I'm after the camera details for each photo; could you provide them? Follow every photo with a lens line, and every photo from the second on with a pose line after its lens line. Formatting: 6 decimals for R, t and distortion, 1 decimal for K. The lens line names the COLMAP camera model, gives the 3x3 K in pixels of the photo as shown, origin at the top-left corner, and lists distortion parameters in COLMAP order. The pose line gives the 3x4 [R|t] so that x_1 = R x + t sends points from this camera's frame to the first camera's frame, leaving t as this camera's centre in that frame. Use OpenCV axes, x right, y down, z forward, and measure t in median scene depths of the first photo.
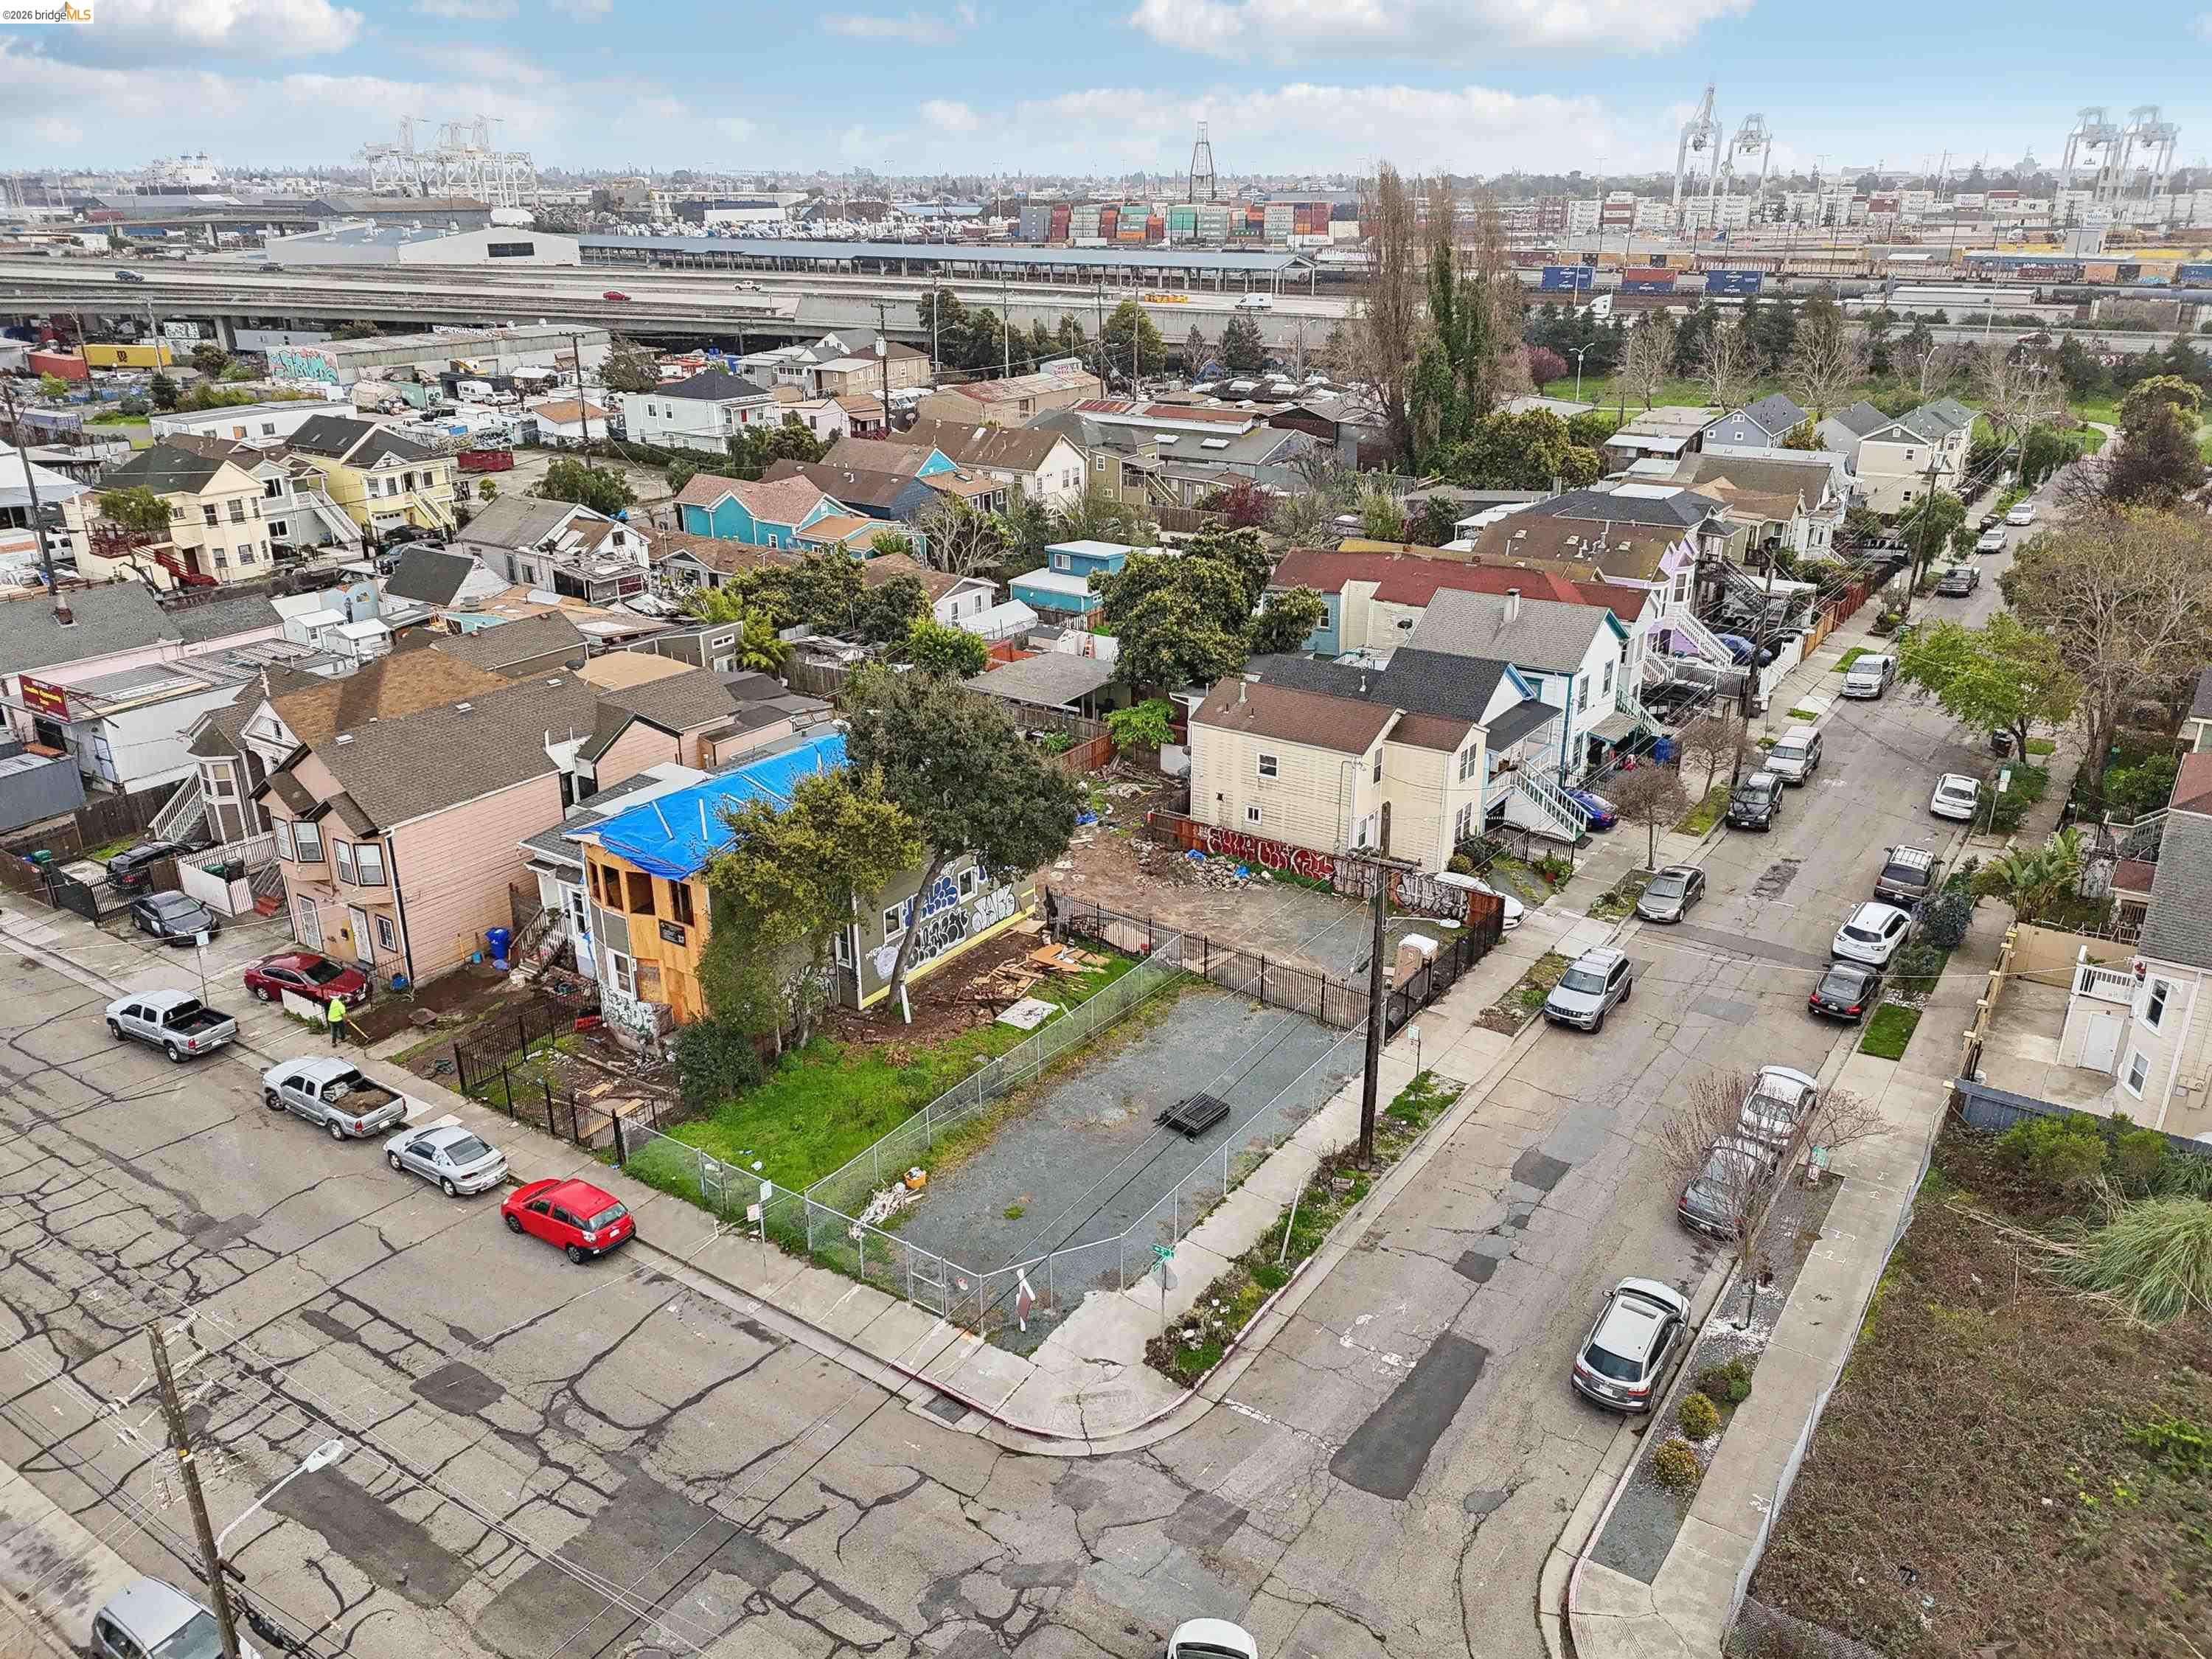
lens RADIAL K [[1620.6, 0, 1106.0], [0, 1620.6, 829.5], [0, 0, 1]] dist [0.096498, -0.110292]
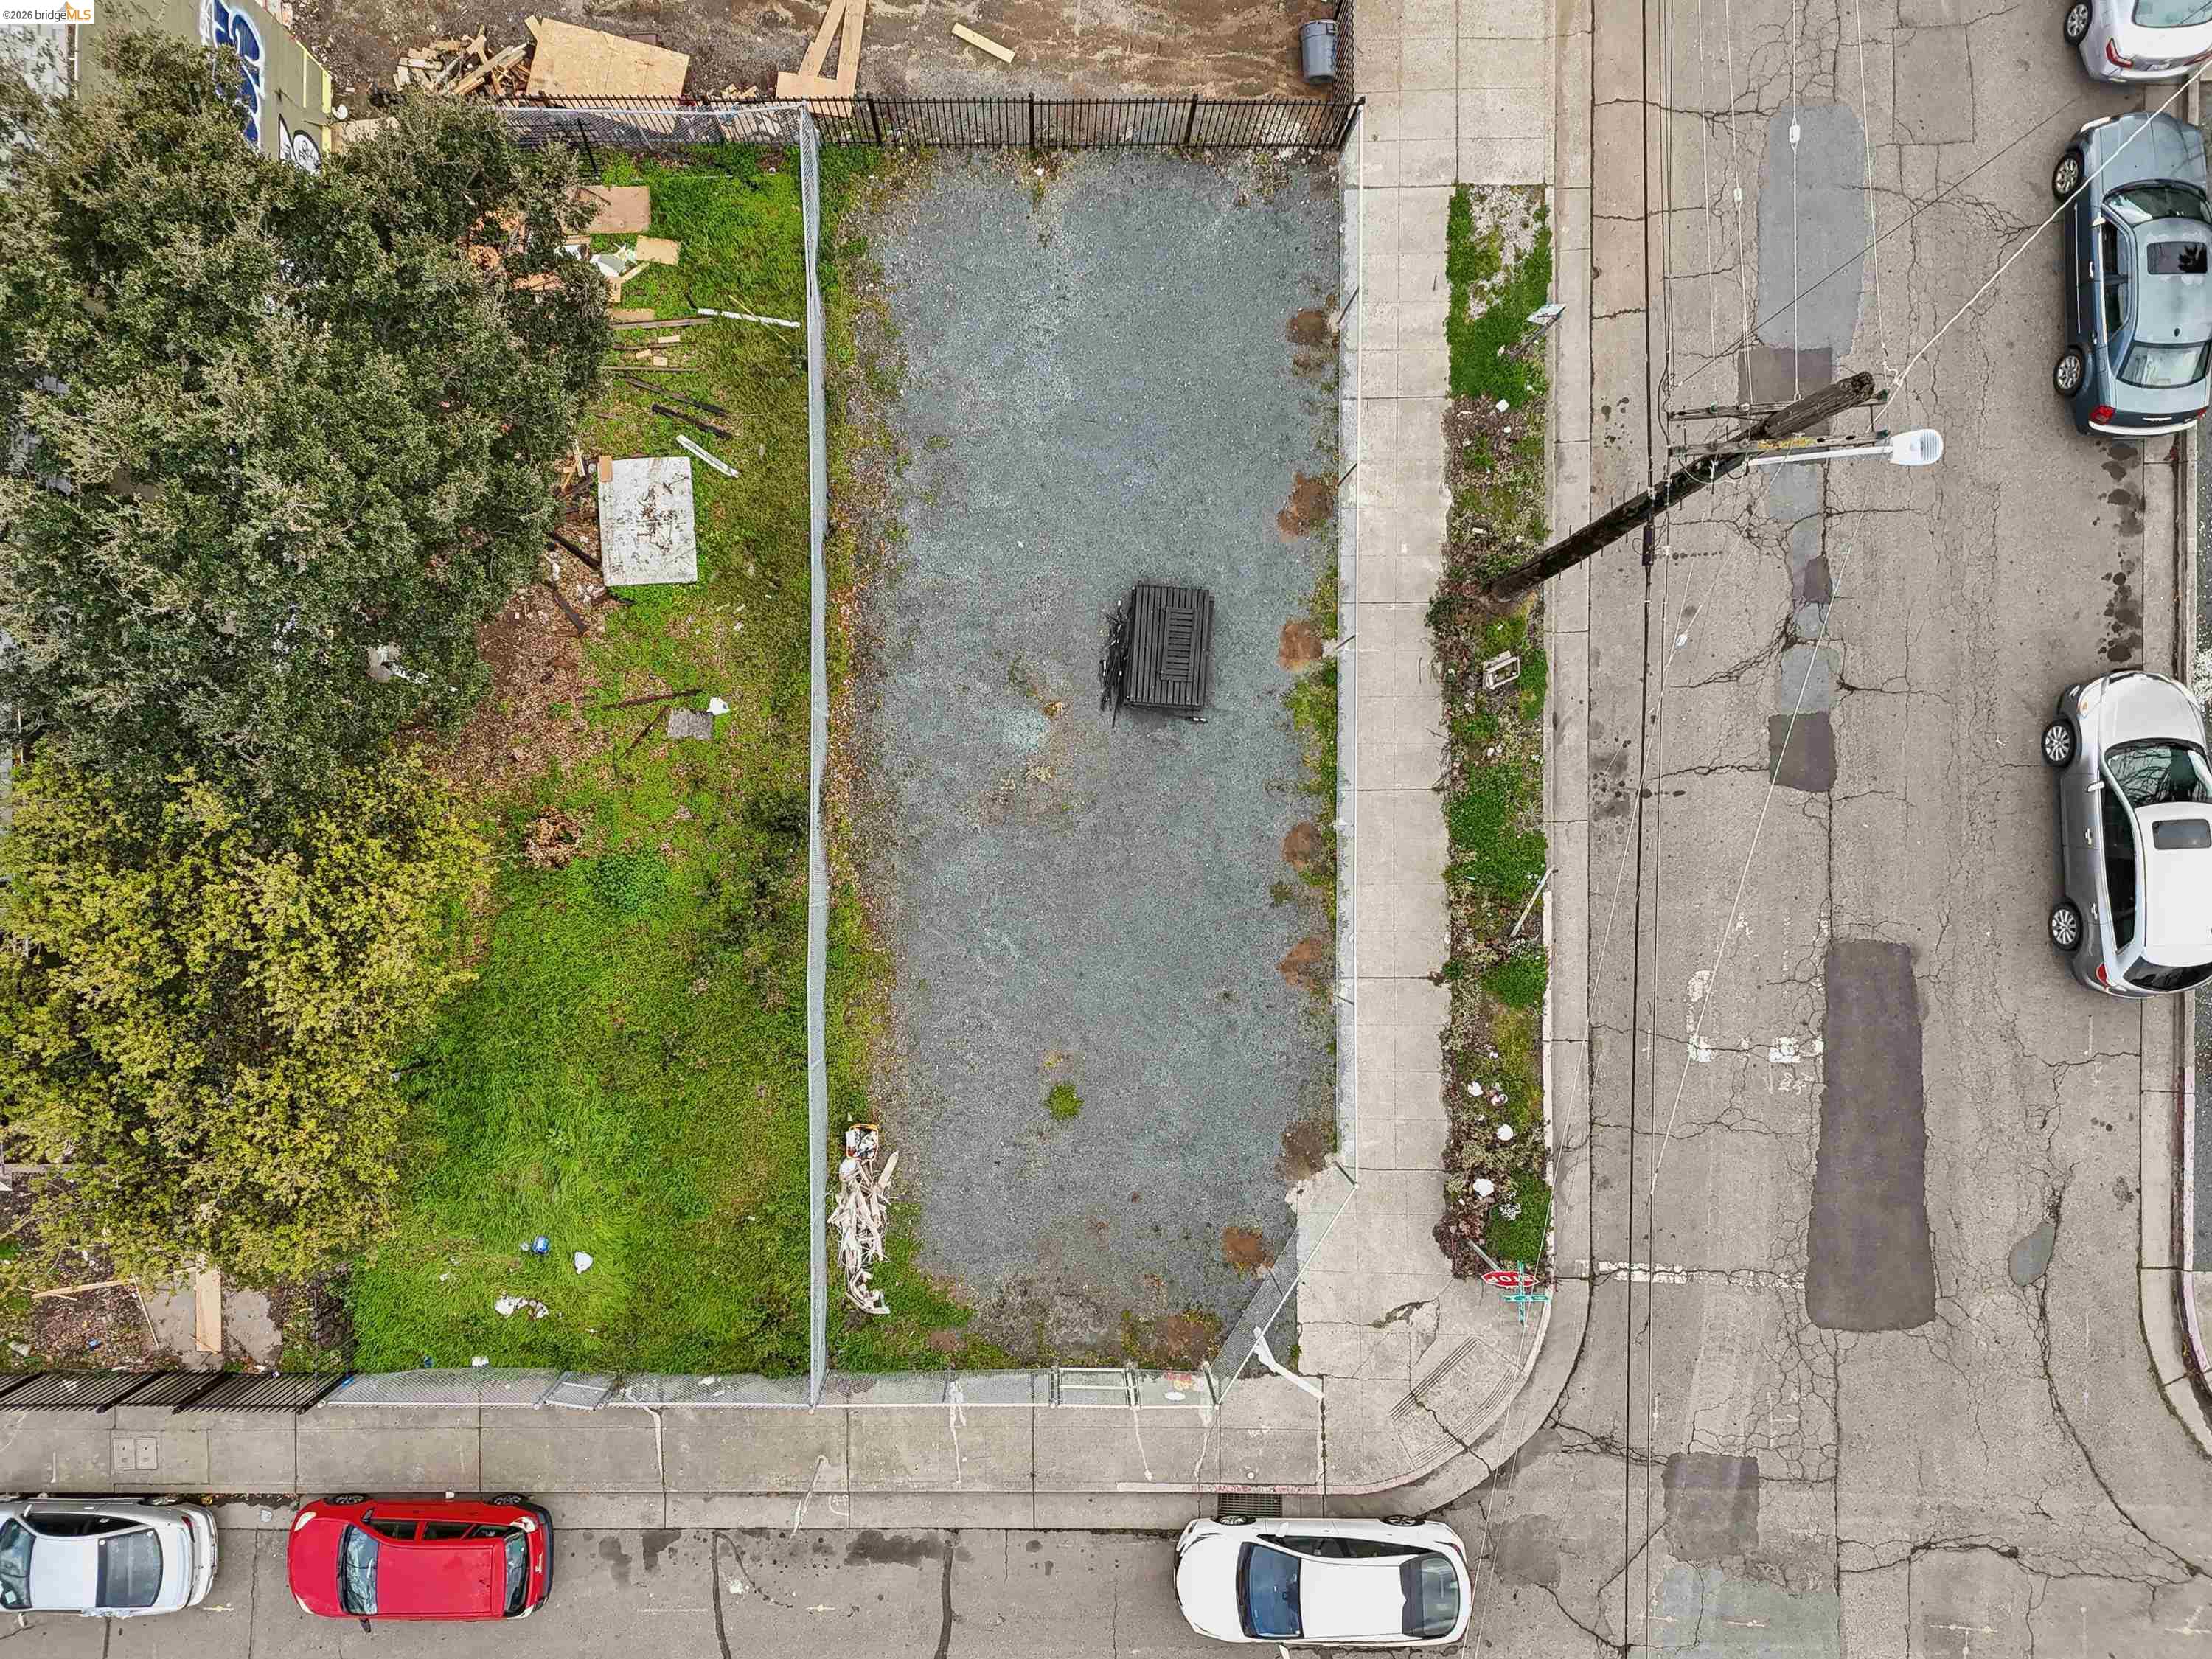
lens RADIAL K [[1620.6, 0, 1106.0], [0, 1620.6, 829.5], [0, 0, 1]] dist [0.096498, -0.110292]
pose [[0.820848, -0.570079, -0.034911, 0.032075], [0.250618, 0.304587, 0.918922, -0.332060], [-0.513224, -0.763045, 0.392891, 0.926986]]
